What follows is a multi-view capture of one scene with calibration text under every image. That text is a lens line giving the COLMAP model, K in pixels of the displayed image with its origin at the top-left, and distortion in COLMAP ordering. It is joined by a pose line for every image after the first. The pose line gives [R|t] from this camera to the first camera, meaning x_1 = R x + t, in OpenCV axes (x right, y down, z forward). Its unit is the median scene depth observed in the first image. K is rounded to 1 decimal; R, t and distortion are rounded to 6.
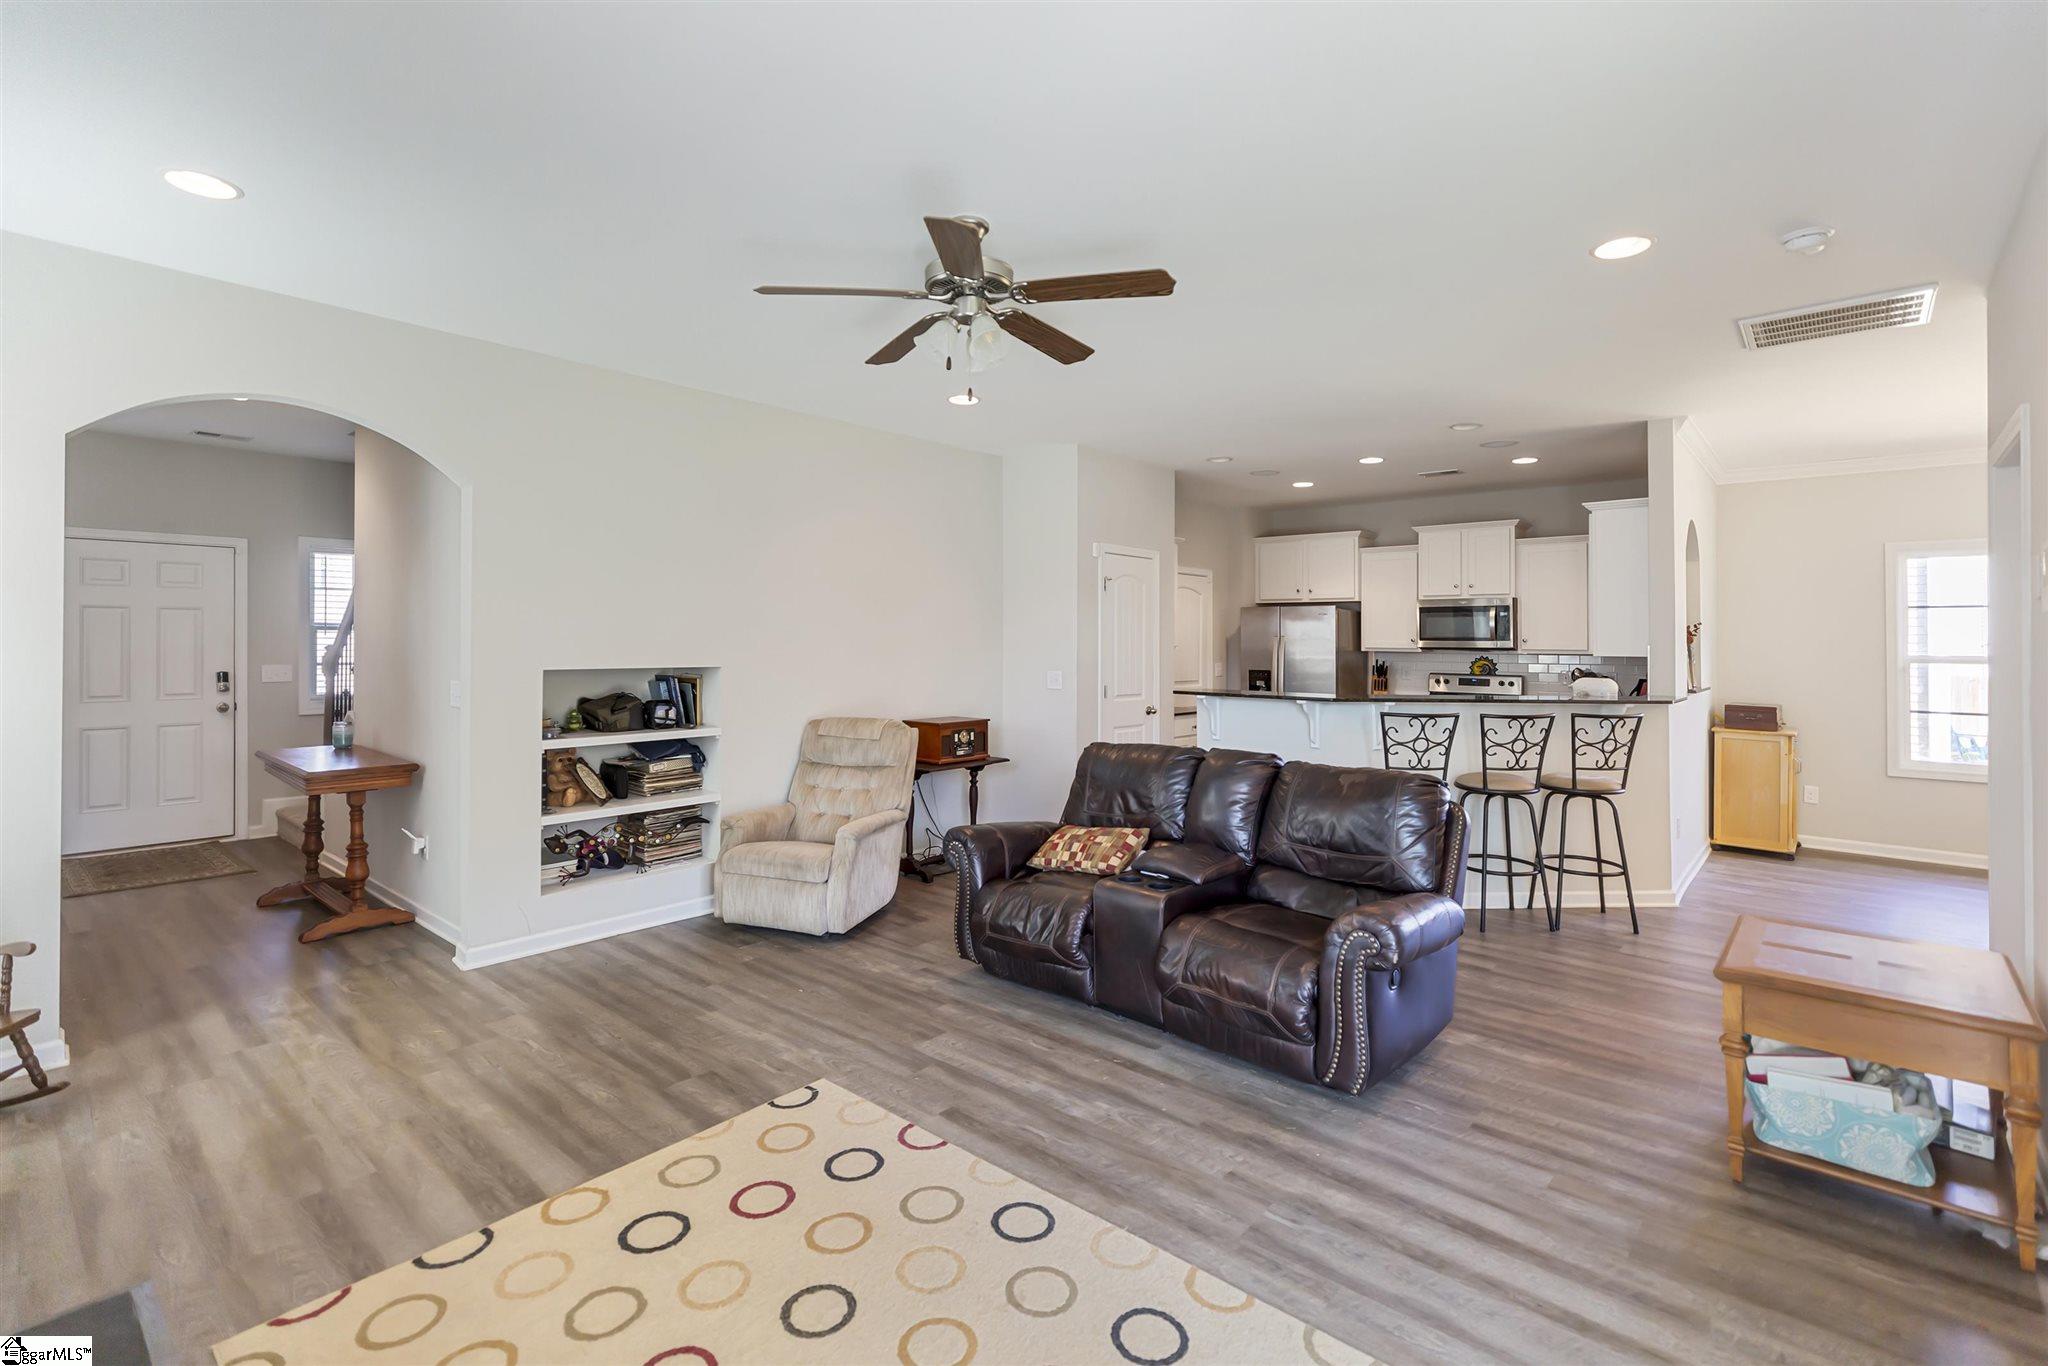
lens RADIAL K [[931.9, 0, 1025.6], [0, 931.9, 612.3], [0, 0, 1]] dist [0.006751, -0.000934]
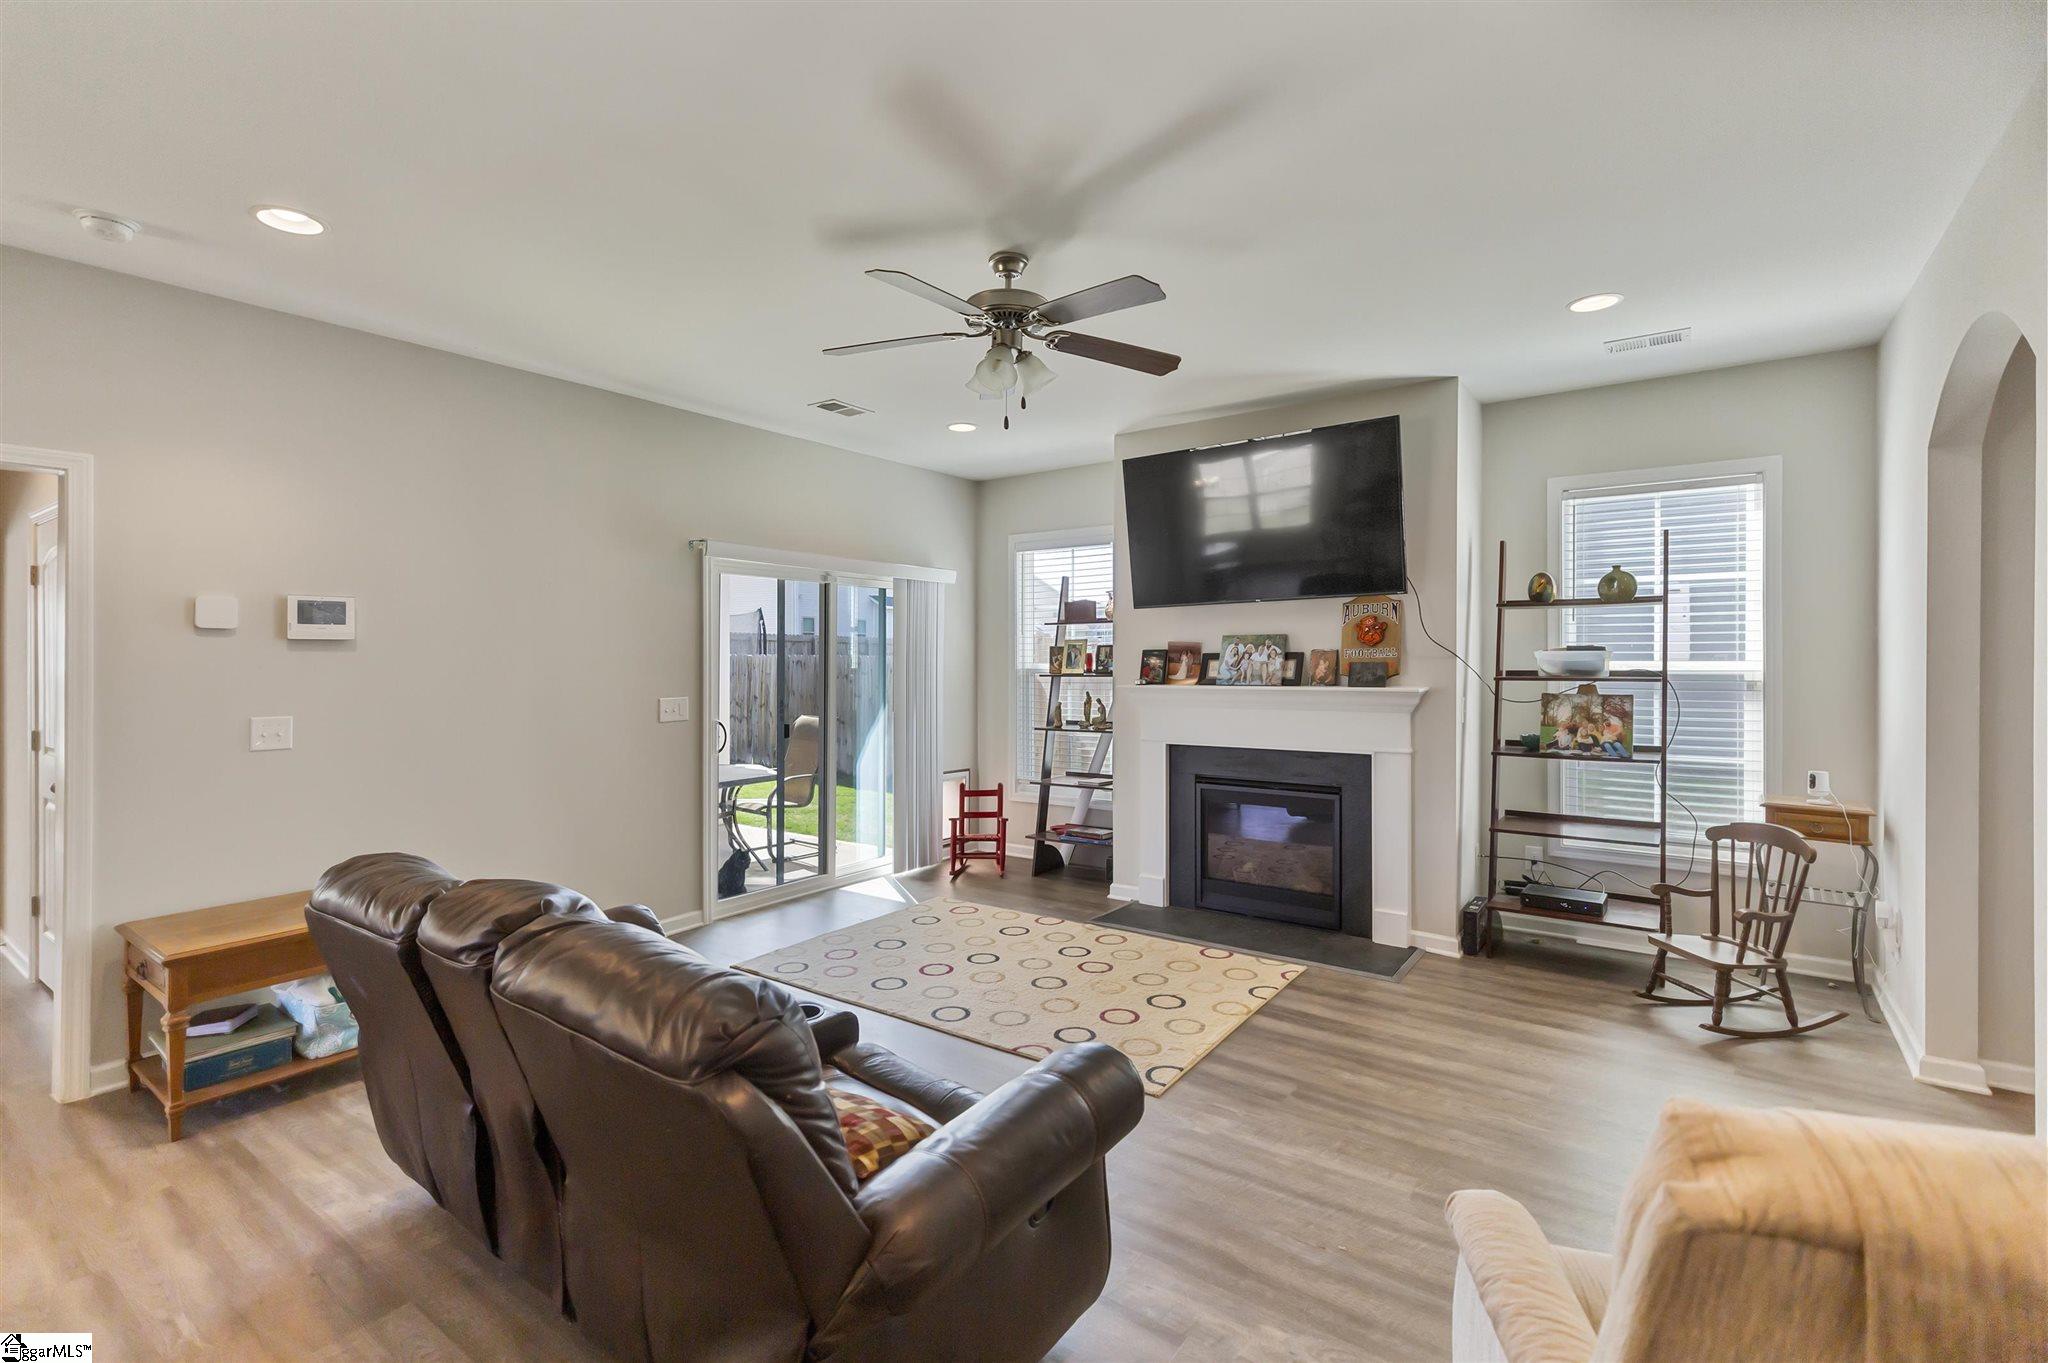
lens RADIAL K [[931.9, 0, 1017.1], [0, 931.9, 676.2], [0, 0, 1]] dist [0.006751, -0.000934]
pose [[-0.995766, 0.002081, -0.091901, 0.014335], [0.002919, 0.999955, -0.008989, 0.039933], [0.091878, -0.009220, -0.995728, 1.294091]]
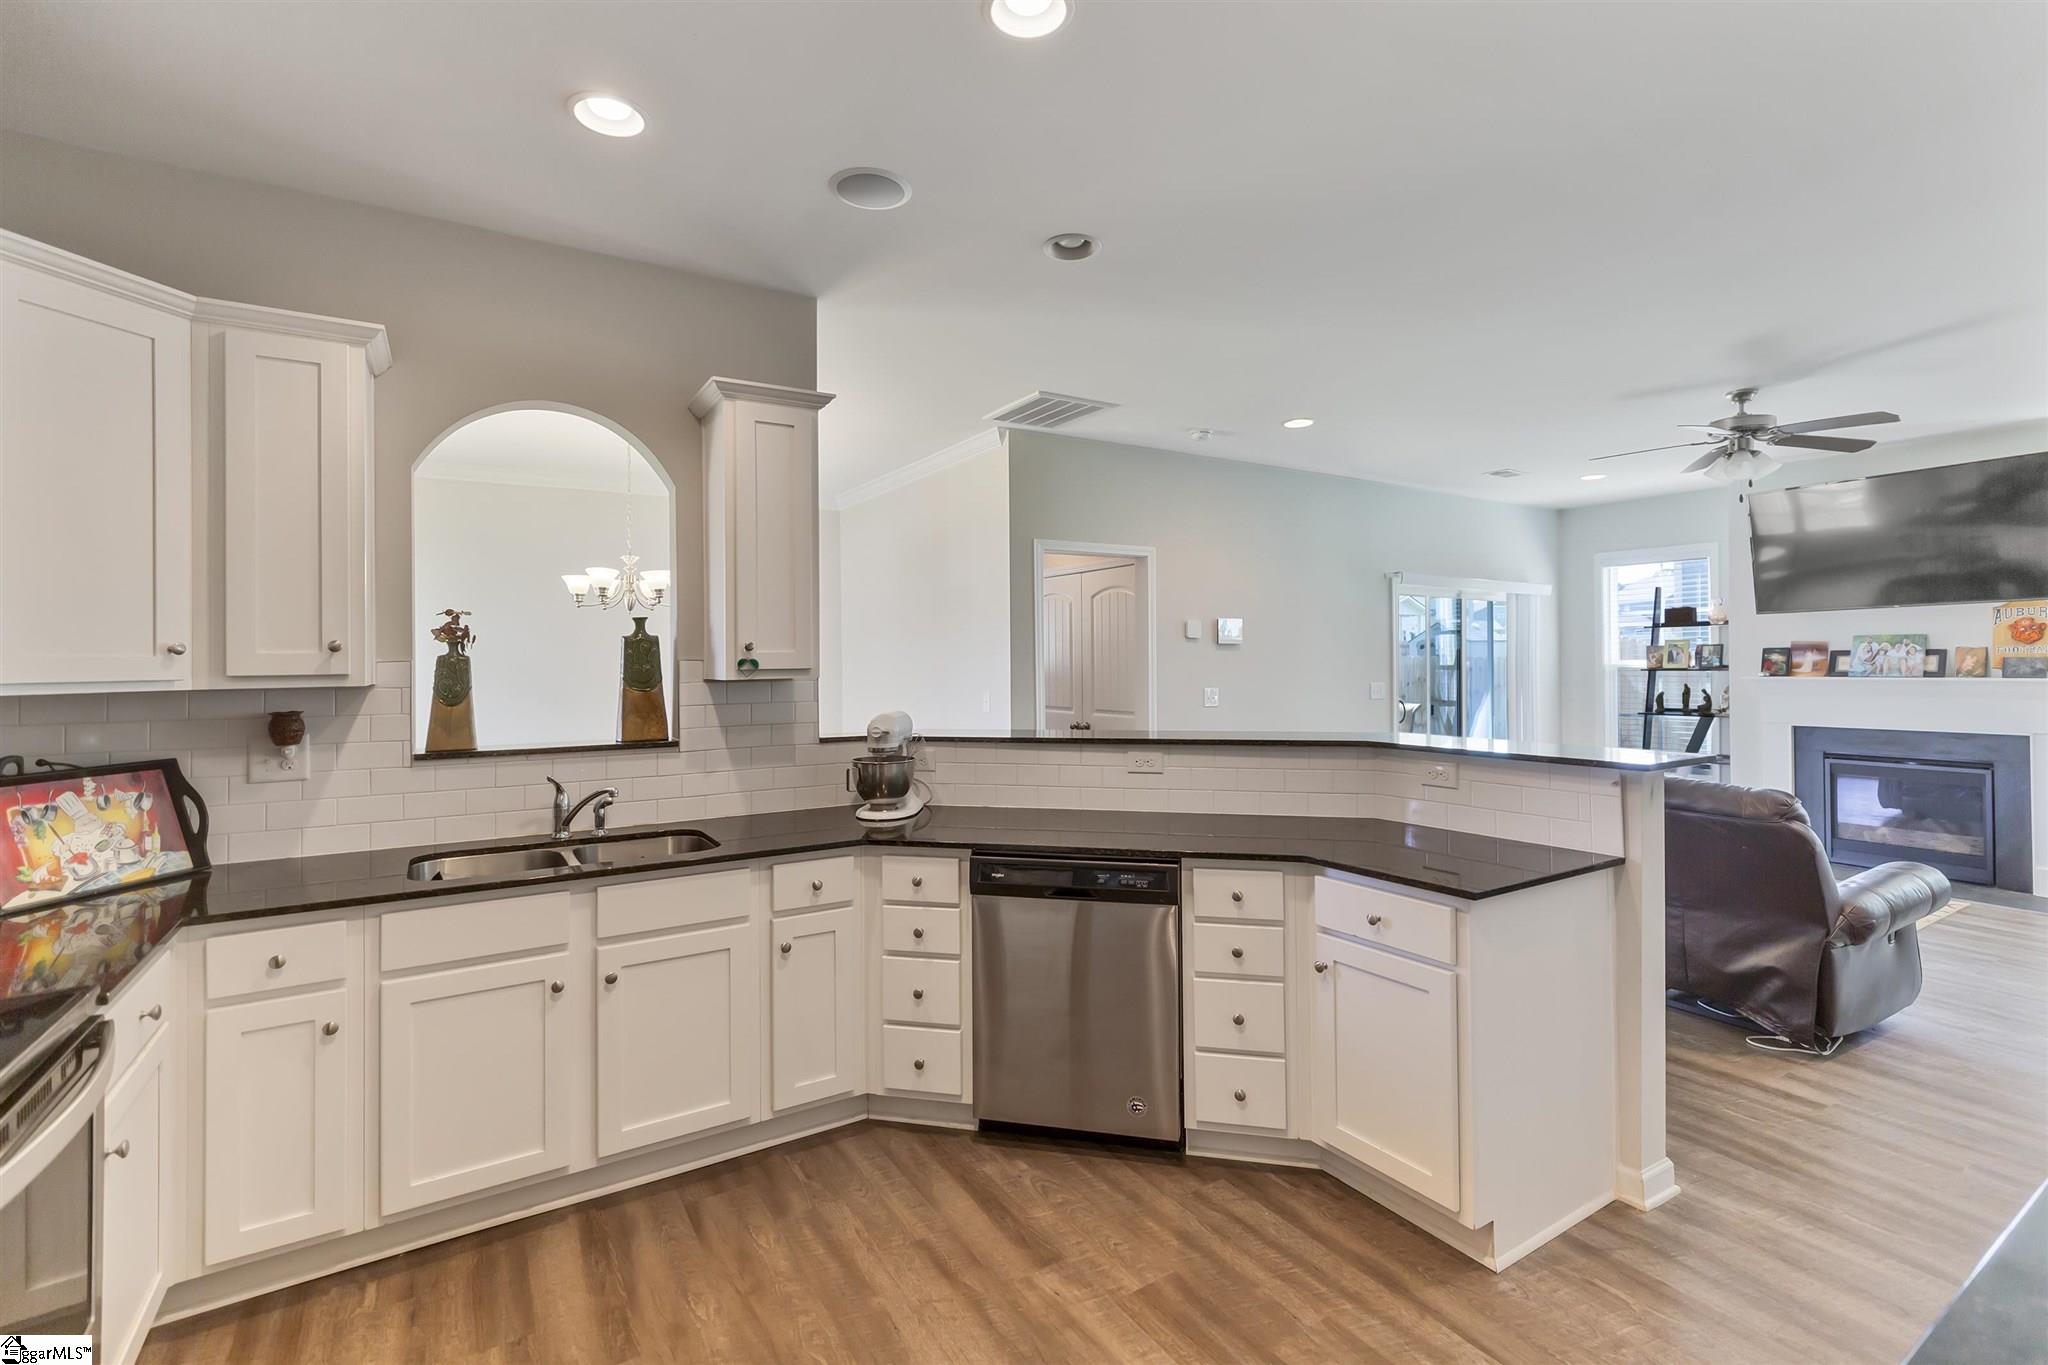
lens RADIAL K [[931.9, 0, 1026.0], [0, 931.9, 654.6], [0, 0, 1]] dist [0.006751, -0.000934]
pose [[-0.958066, 0.001811, 0.286542, 0.412403], [-0.007819, 0.999442, -0.032460, 0.061722], [-0.286441, -0.033339, -0.957518, 1.823255]]
